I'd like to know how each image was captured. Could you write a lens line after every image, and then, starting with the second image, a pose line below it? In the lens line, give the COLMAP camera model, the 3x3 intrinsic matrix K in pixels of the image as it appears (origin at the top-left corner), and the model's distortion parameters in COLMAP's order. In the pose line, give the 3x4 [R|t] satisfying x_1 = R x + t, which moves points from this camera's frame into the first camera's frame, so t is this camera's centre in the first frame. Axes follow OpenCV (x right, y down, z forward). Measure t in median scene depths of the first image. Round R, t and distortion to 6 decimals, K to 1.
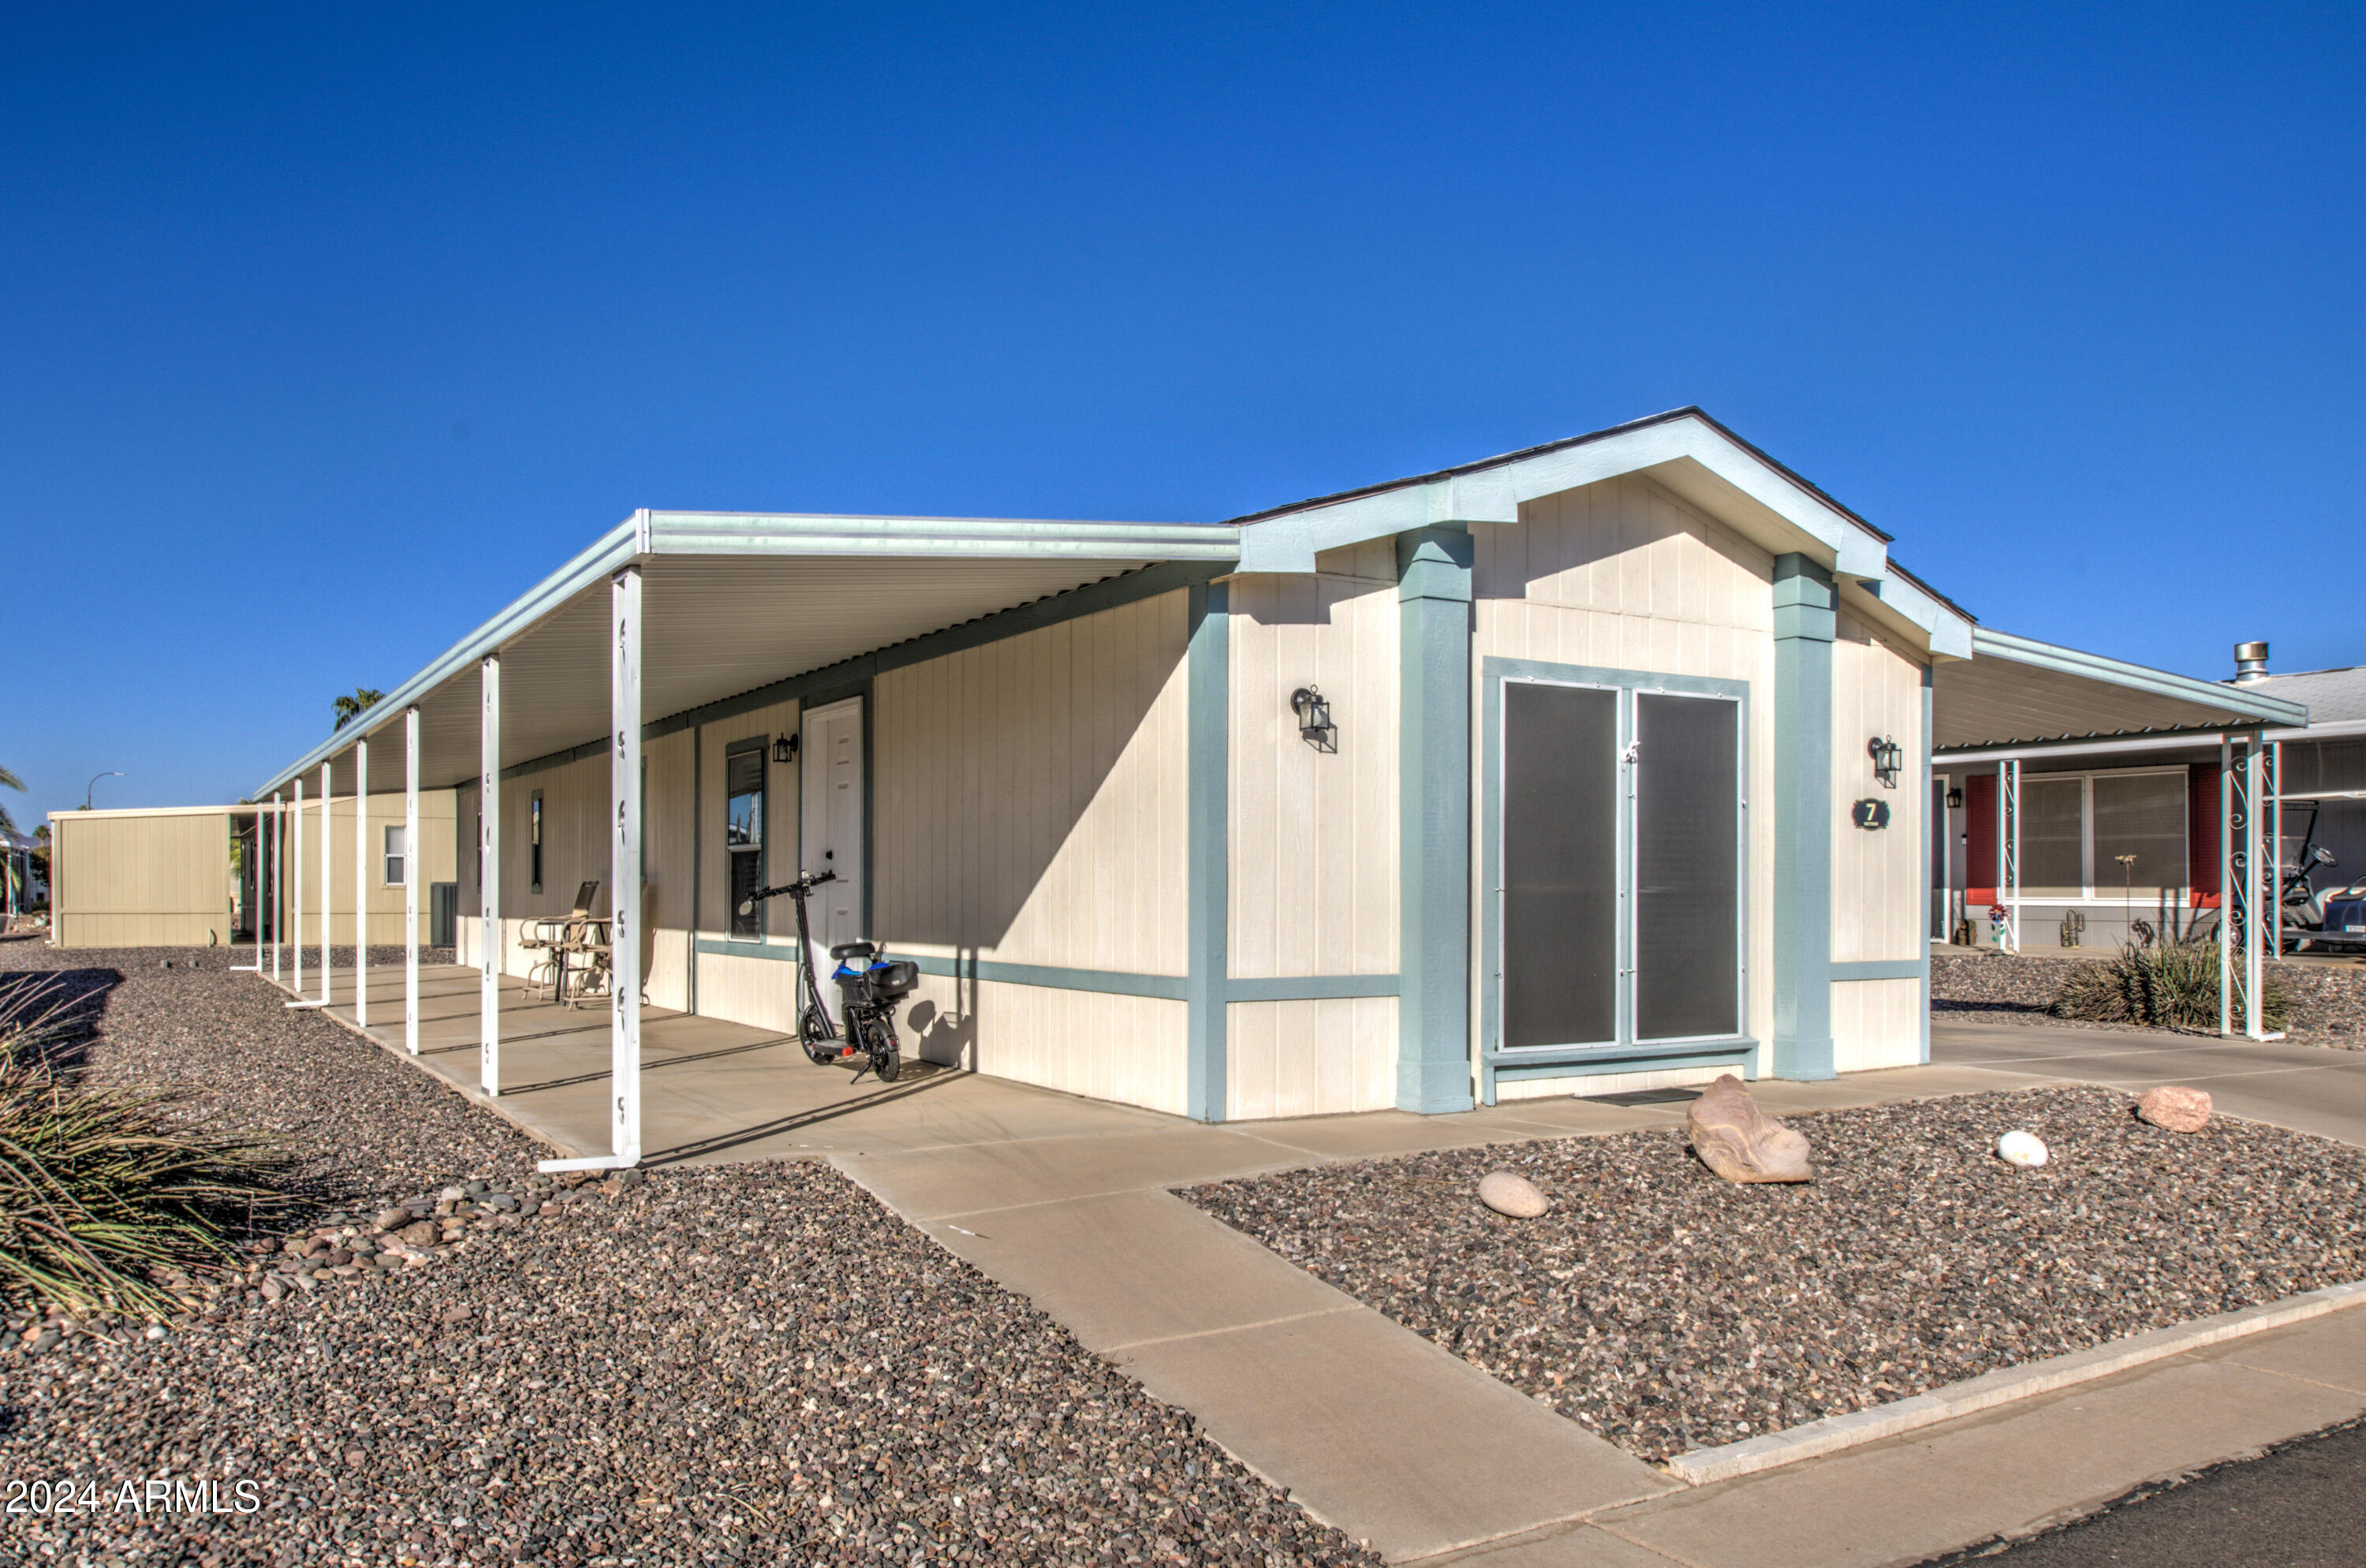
lens RADIAL K [[1717.2, 0, 1181.0], [0, 1717.2, 883.4], [0, 0, 1]] dist [-0.001627, -0.000656]
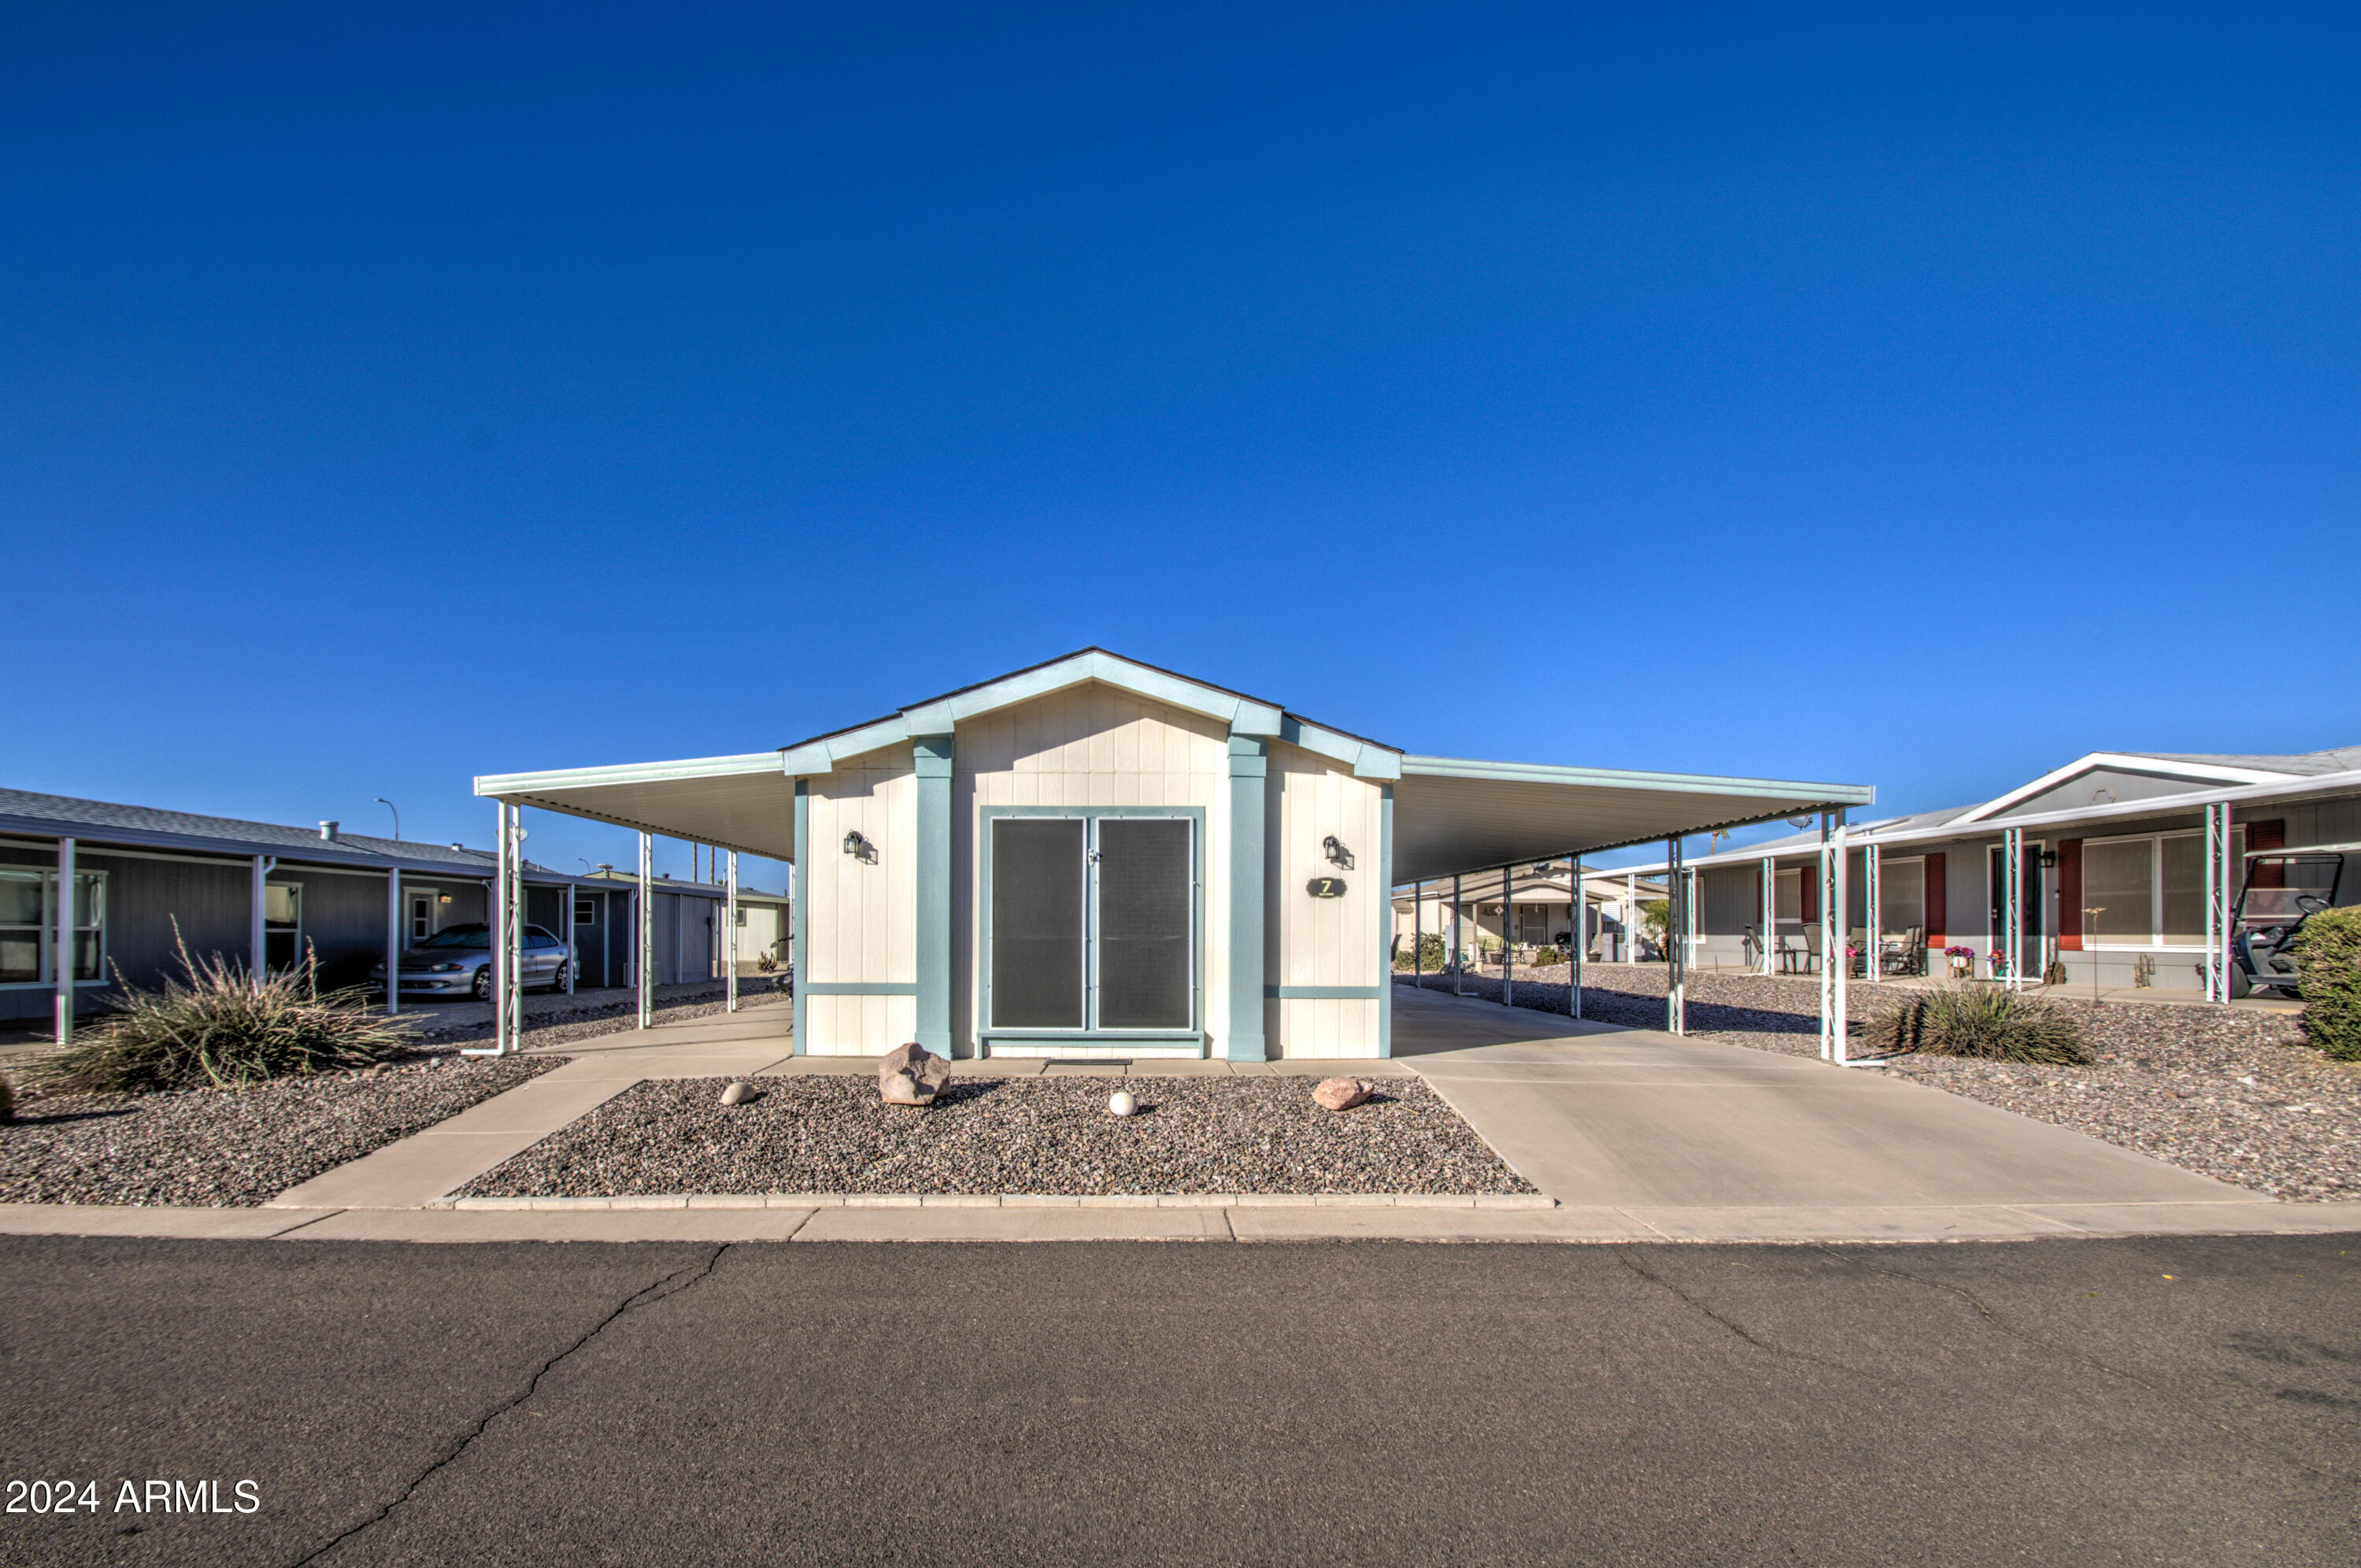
lens RADIAL K [[1076.7, 0, 1184.6], [0, 1076.7, 926.3], [0, 0, 1]] dist [-0.002010, -0.000406]
pose [[0.852834, 0.001821, -0.522178, 0.835922], [-0.001563, 0.999998, 0.000934, -0.008048], [0.522179, 0.000019, 0.852836, 0.146503]]
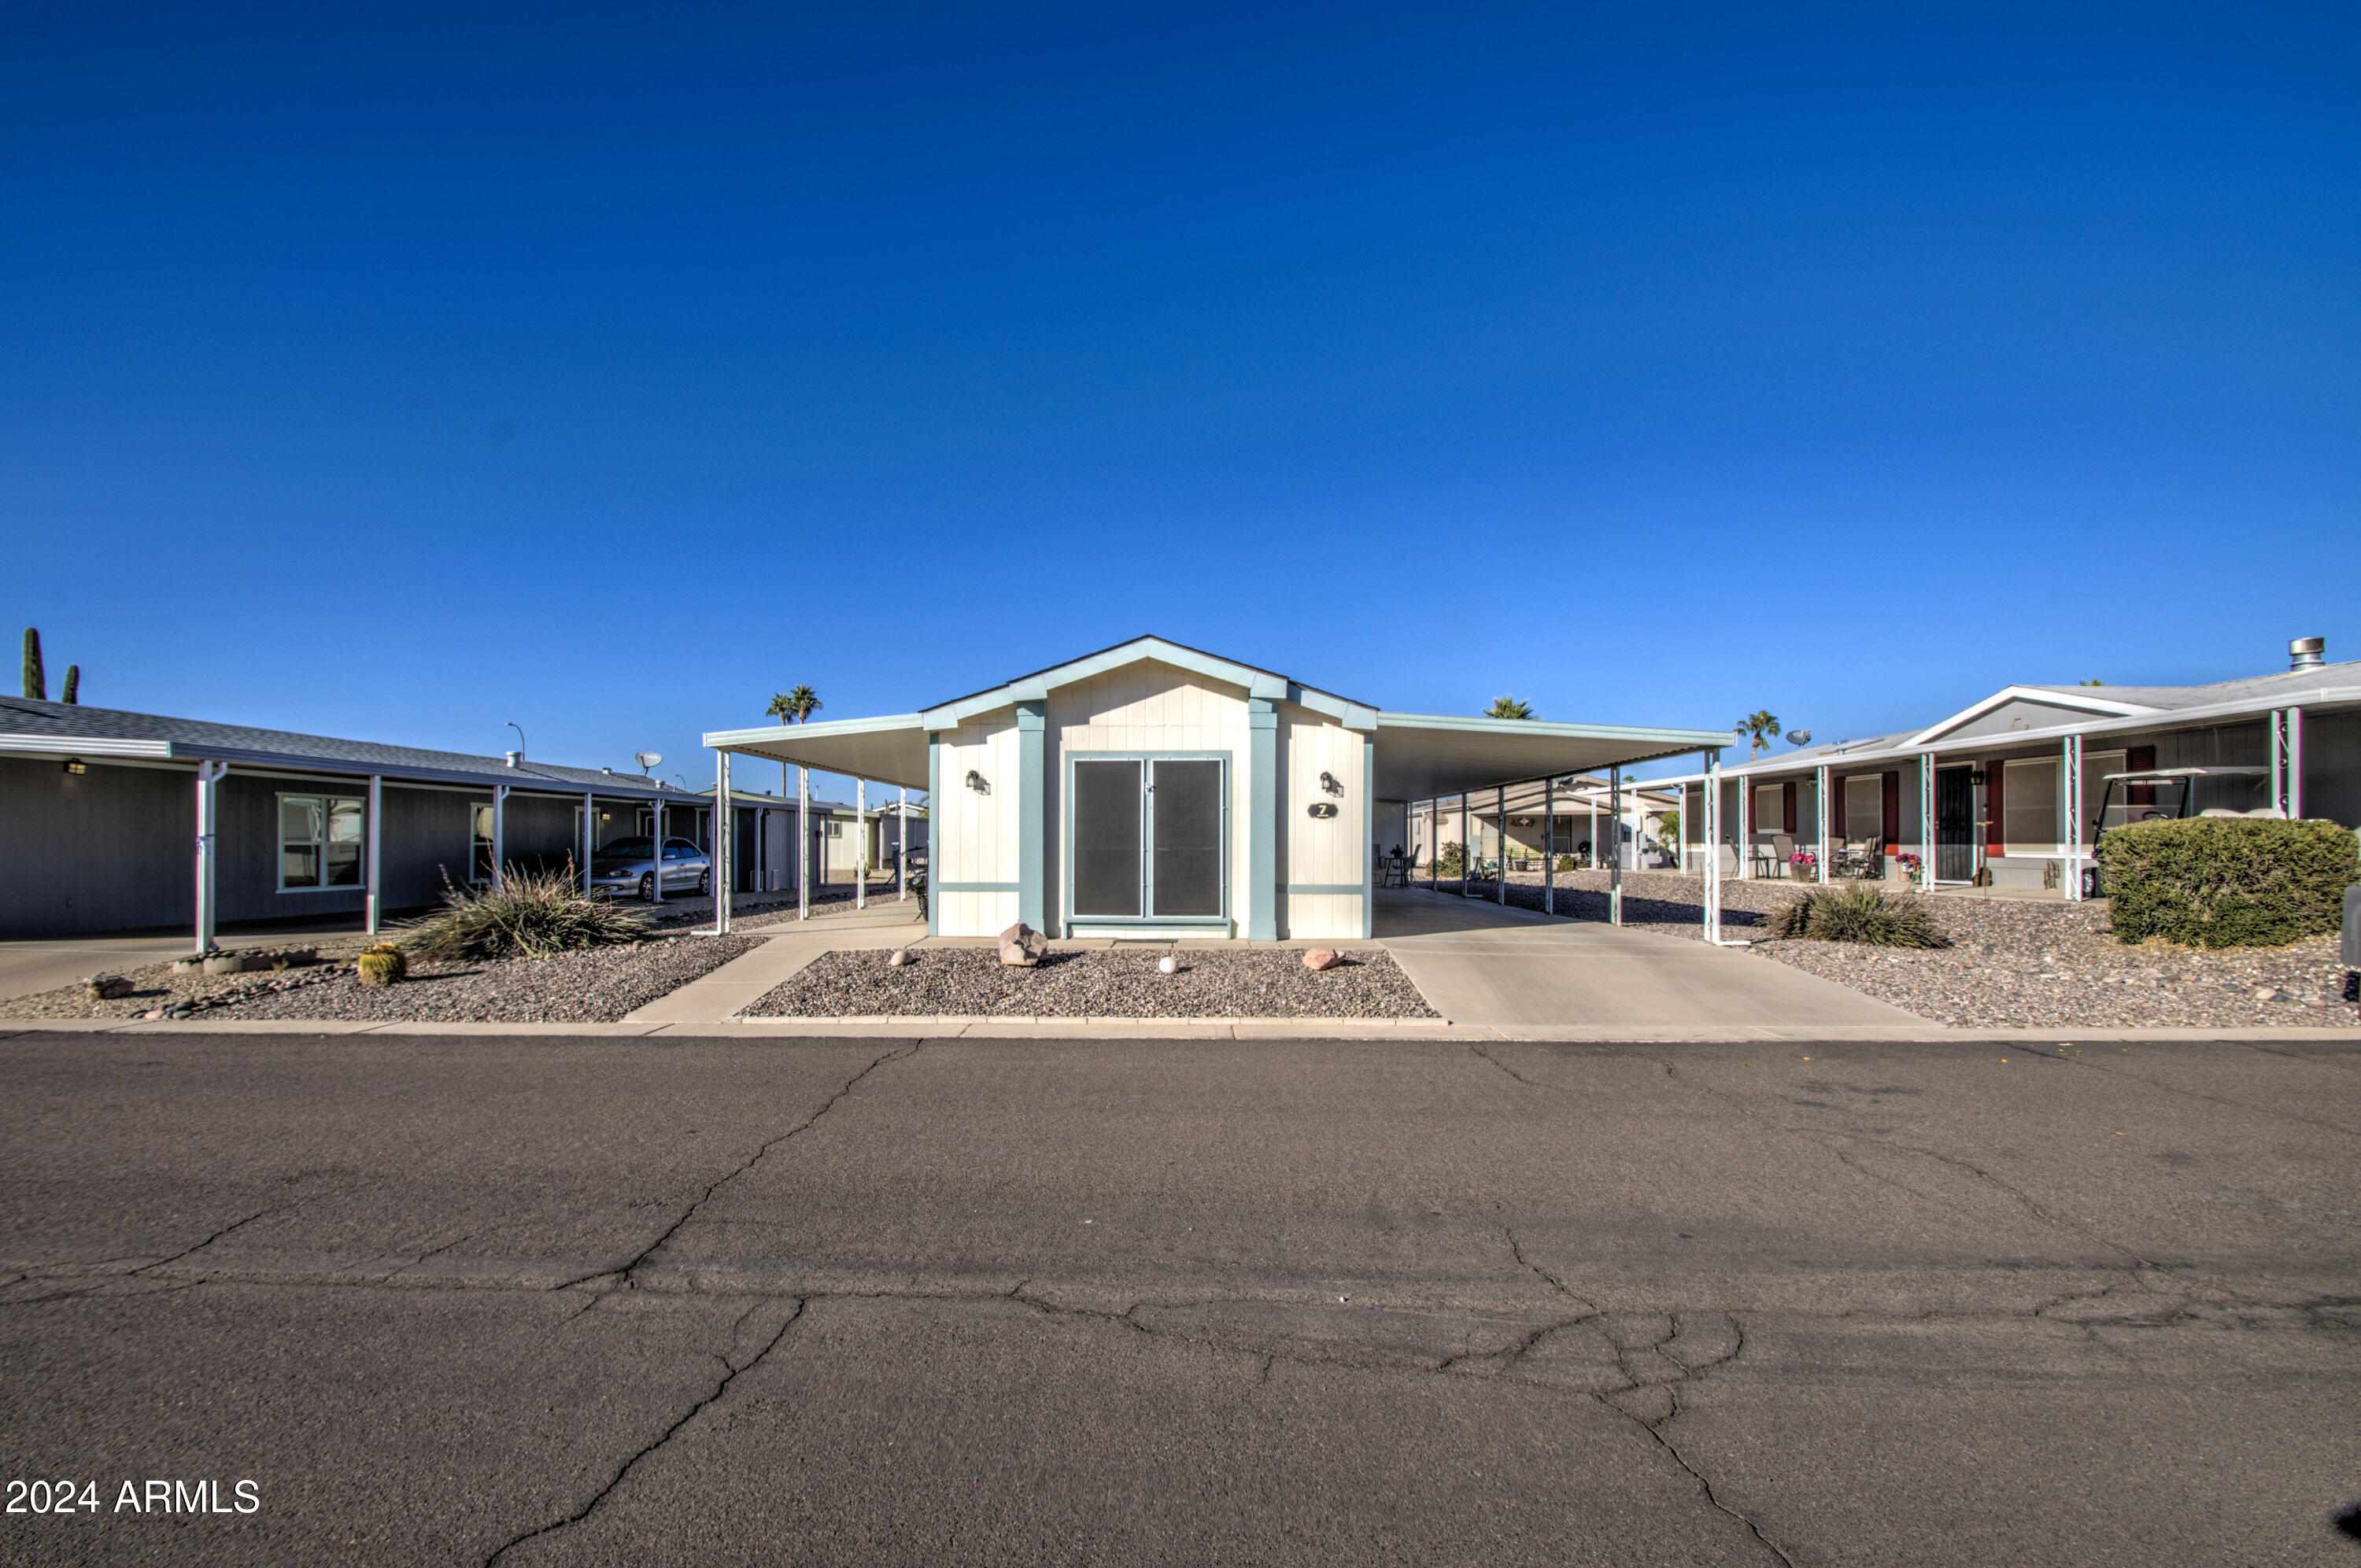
lens RADIAL K [[1037.3, 0, 1184.9], [0, 1037.3, 827.6], [0, 0, 1]] dist [-0.000175, -0.000487]
pose [[0.822979, -0.005308, -0.568048, 1.013943], [0.001559, 0.999974, -0.007086, -0.013577], [0.568070, 0.004946, 0.822965, -0.084660]]
